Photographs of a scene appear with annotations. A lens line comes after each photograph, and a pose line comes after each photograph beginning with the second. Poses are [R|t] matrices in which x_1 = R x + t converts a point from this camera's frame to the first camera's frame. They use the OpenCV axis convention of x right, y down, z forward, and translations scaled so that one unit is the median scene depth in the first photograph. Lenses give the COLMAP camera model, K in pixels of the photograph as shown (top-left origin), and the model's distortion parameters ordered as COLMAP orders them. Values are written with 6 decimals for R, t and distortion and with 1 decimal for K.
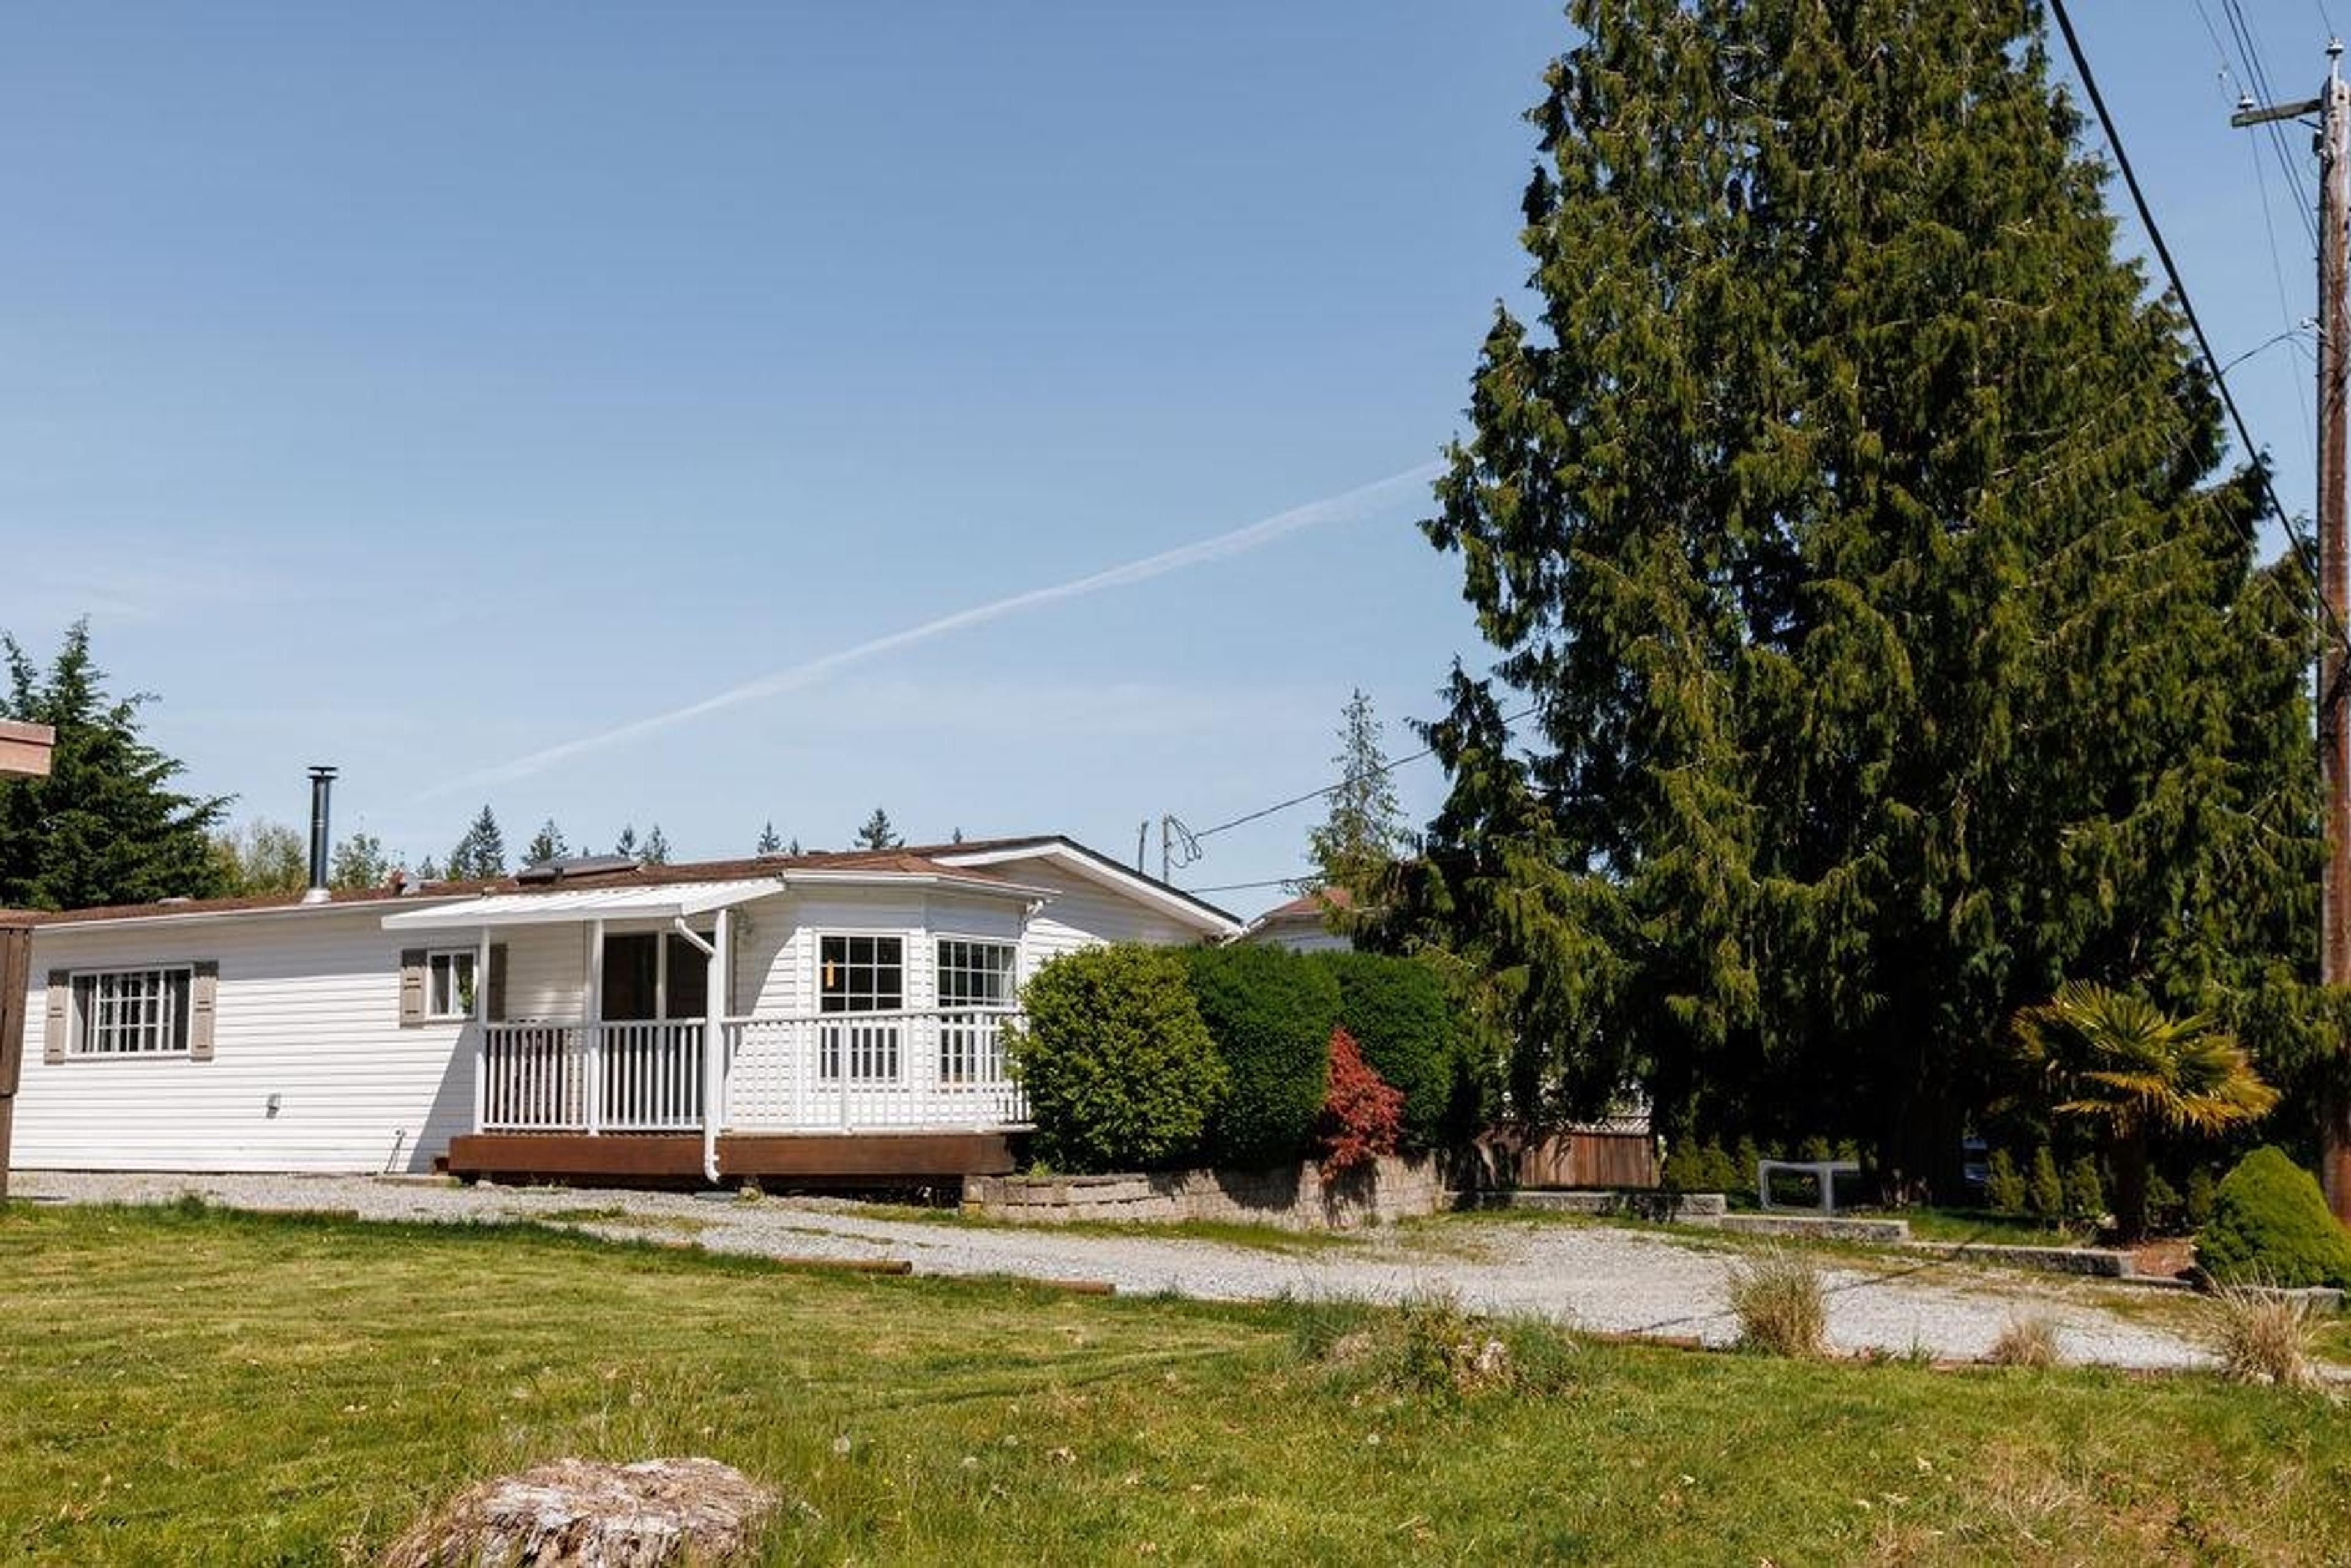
lens RADIAL K [[2226.5, 0, 1144.4], [0, 2226.5, 781.4], [0, 0, 1]] dist [-0.012905, 0.000000]
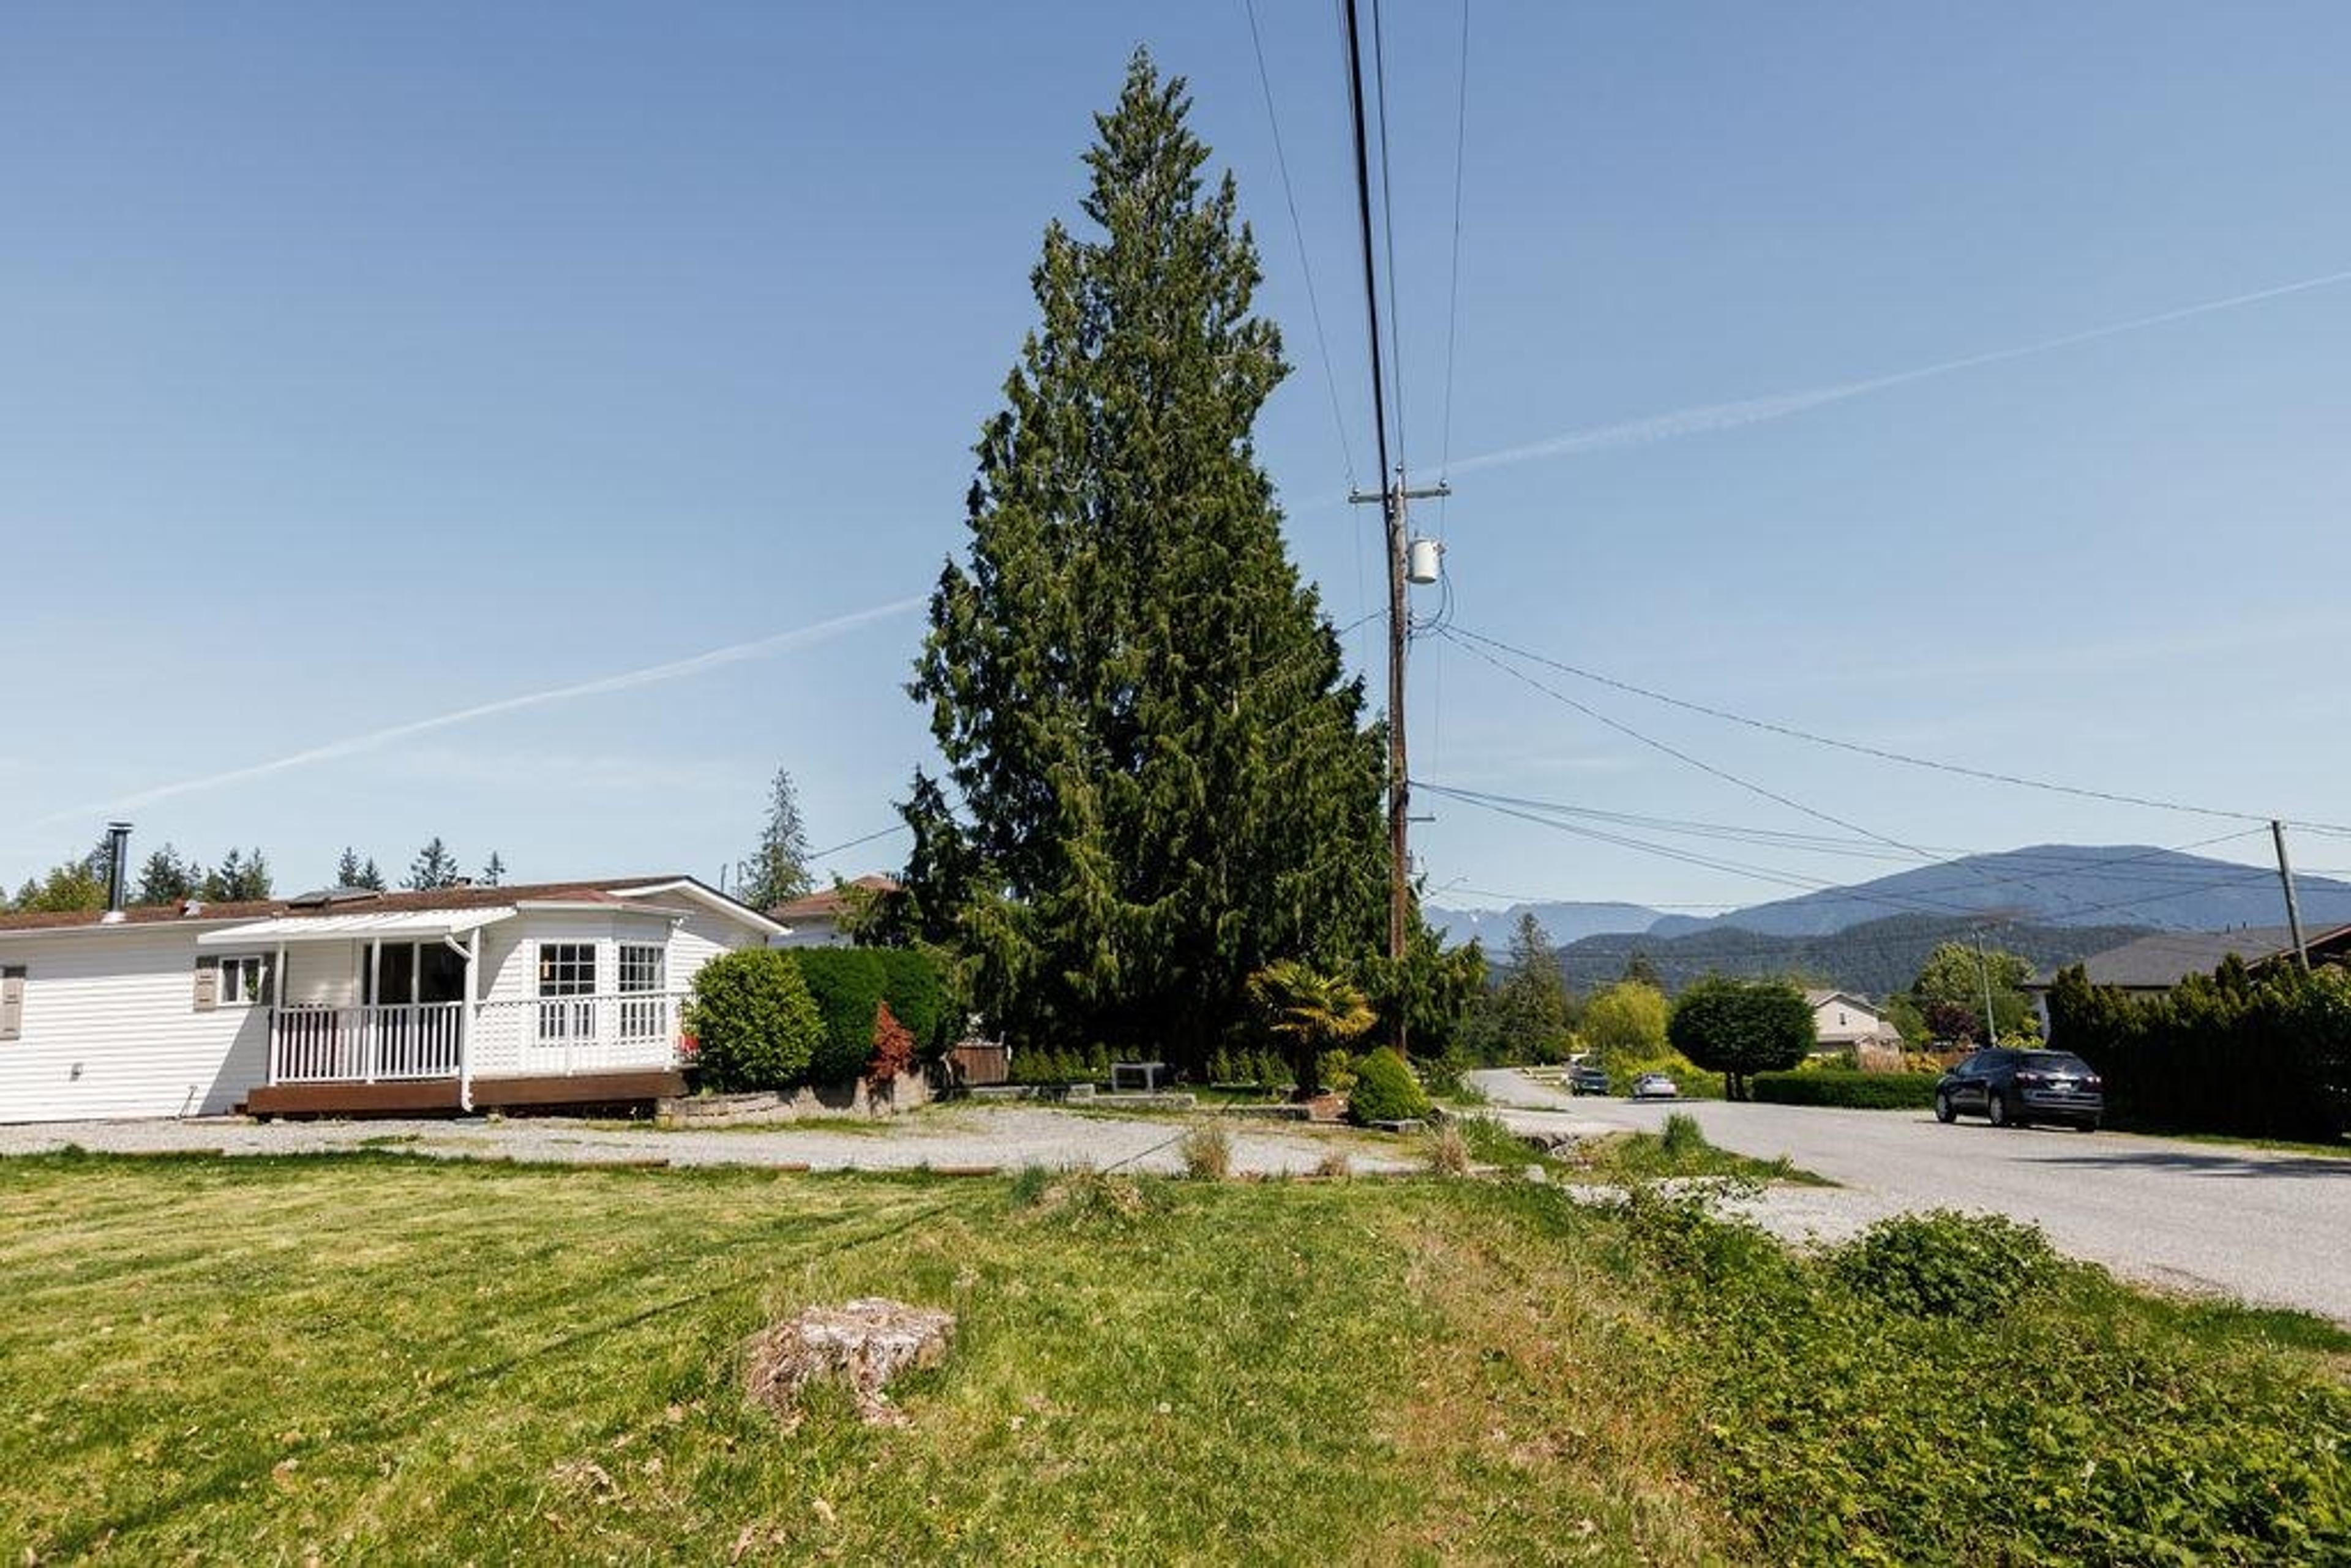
lens RADIAL K [[1367.4, 0, 1143.9], [0, 1367.4, 784.4], [0, 0, 1]] dist [-0.003121, -0.003616]
pose [[0.933715, 0.026889, 0.357007, -0.092568], [-0.016451, 0.999345, -0.032243, -0.015667], [-0.357640, 0.024233, 0.933545, -0.021928]]
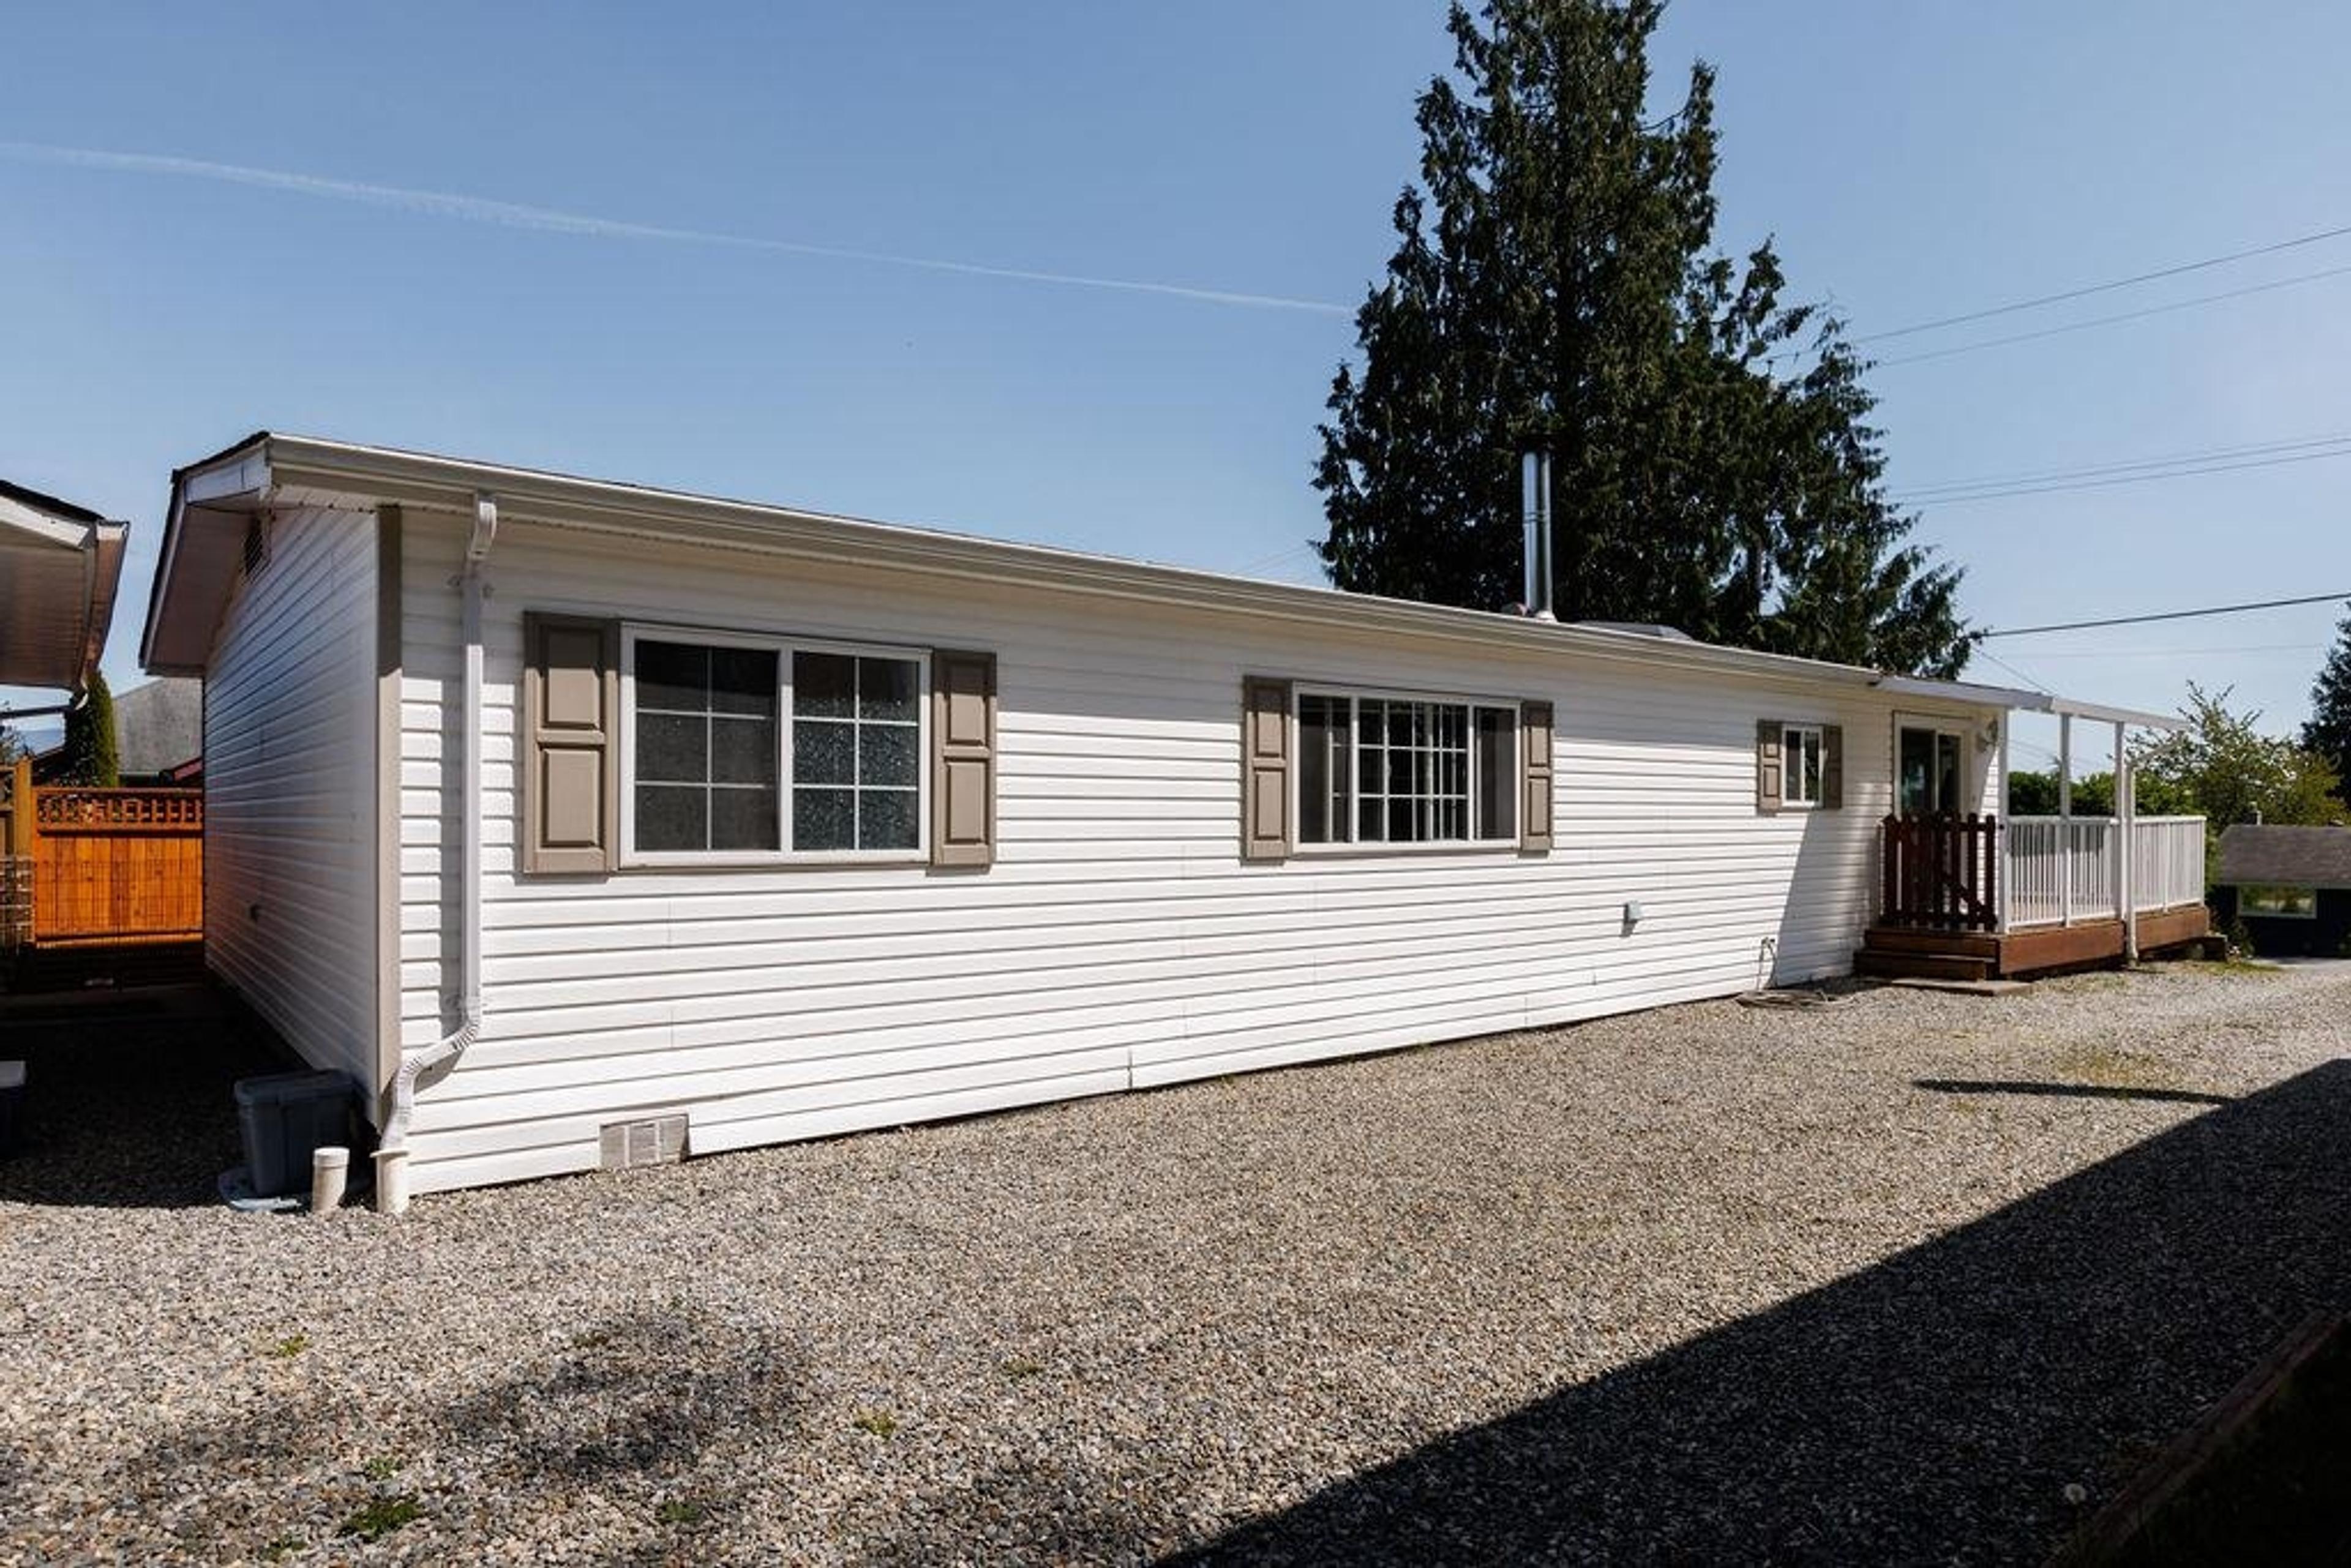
lens RADIAL K [[1408.4, 0, 1168.4], [0, 1408.4, 790.7], [0, 0, 1]] dist [0.000004, -0.000091]
pose [[0.359410, 0.022690, 0.932904, -0.958538], [-0.136993, 0.990156, 0.028695, 0.124980], [-0.923070, -0.138115, 0.358980, 1.085376]]
